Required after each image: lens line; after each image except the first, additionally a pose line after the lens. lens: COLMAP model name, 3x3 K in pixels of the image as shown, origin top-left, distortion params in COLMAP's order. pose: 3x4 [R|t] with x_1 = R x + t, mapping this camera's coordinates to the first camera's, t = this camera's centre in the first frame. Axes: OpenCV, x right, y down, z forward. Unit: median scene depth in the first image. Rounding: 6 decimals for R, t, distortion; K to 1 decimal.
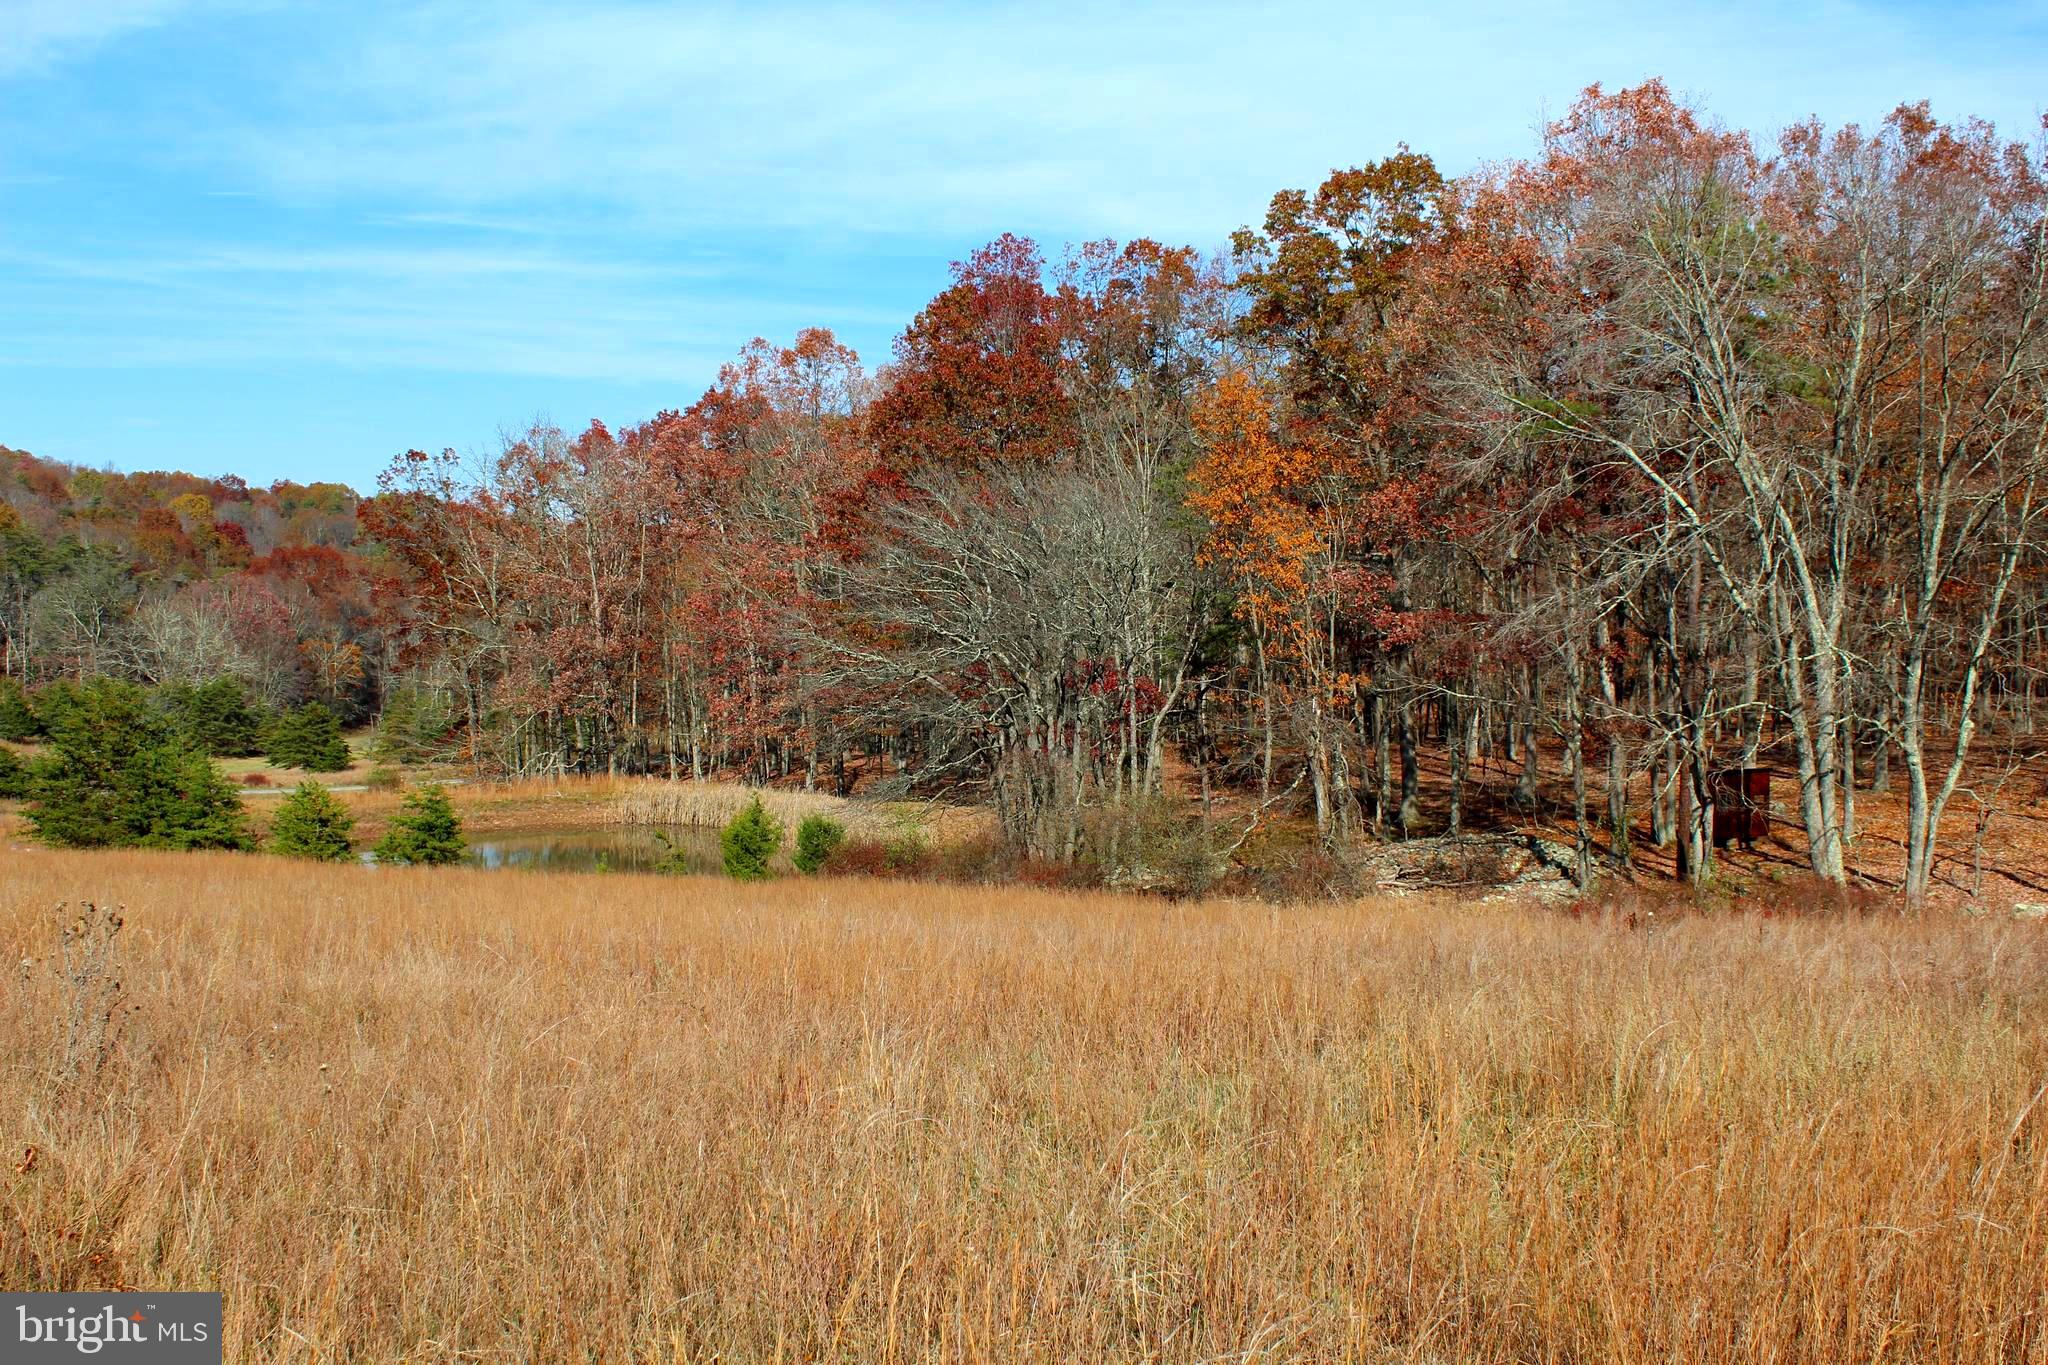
lens RADIAL K [[1955.9, 0, 982.9], [0, 1955.9, 683.1], [0, 0, 1]] dist [-0.163167, 0.192013]
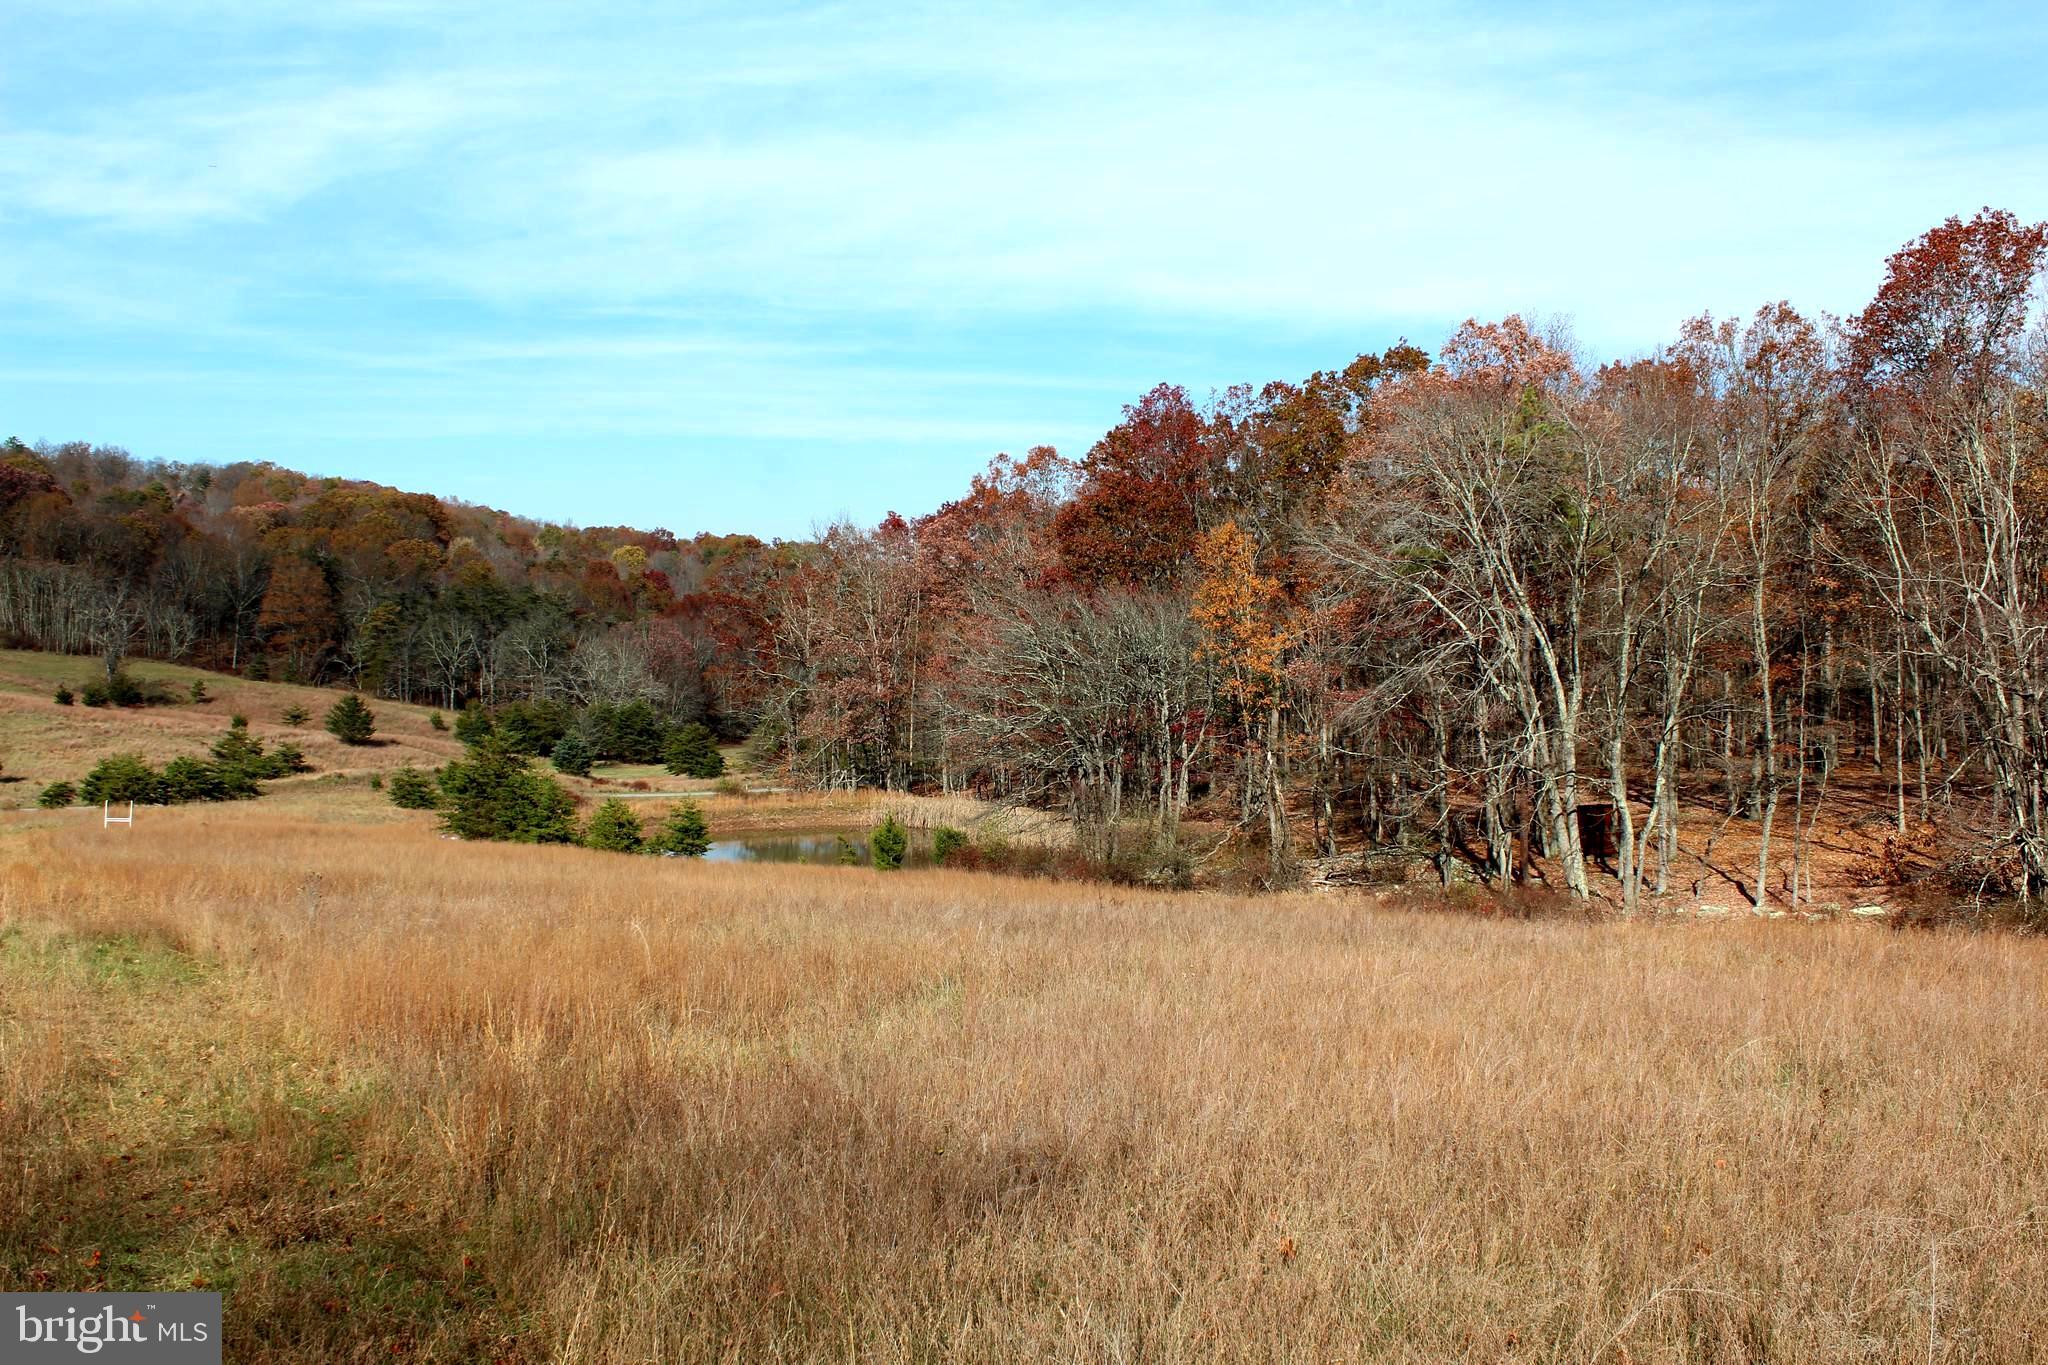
lens RADIAL K [[1758.9, 0, 1024.0], [0, 1758.9, 682.5], [0, 0, 1]] dist [-0.178254, 0.166873]
pose [[0.982873, 0.003768, -0.184248, 0.102504], [-0.004731, 0.999977, -0.004784, -0.016232], [0.184226, 0.005573, 0.982868, -0.134713]]
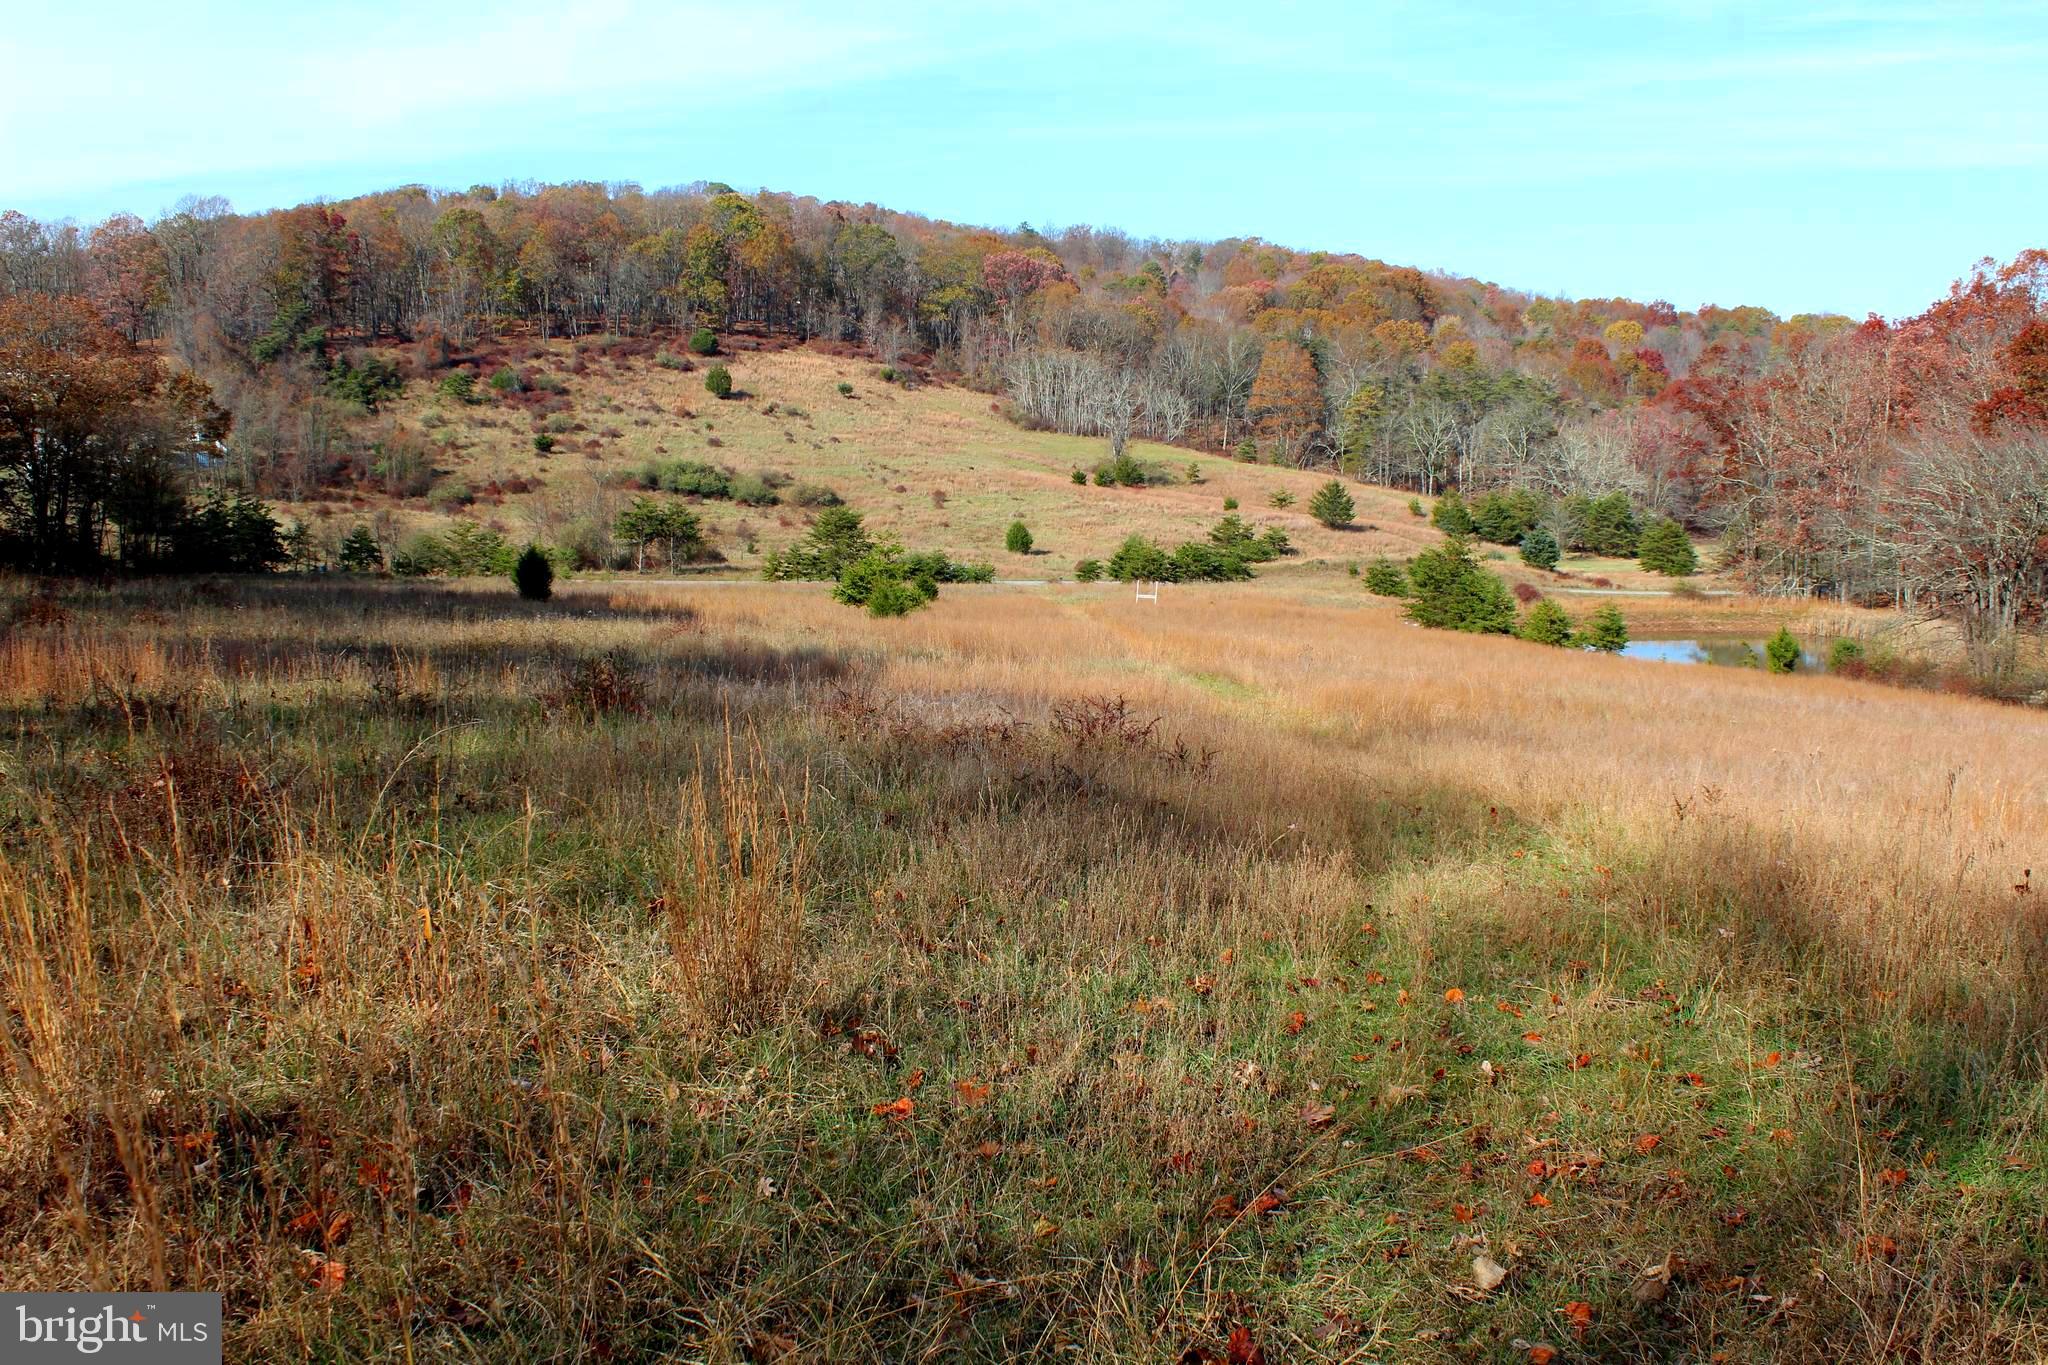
lens RADIAL K [[1955.9, 0, 982.9], [0, 1955.9, 683.1], [0, 0, 1]] dist [-0.163167, 0.192013]
pose [[0.740906, 0.093058, -0.665131, 0.211871], [-0.016682, 0.992598, 0.120292, -0.035720], [0.671402, -0.078029, 0.736974, -0.310663]]
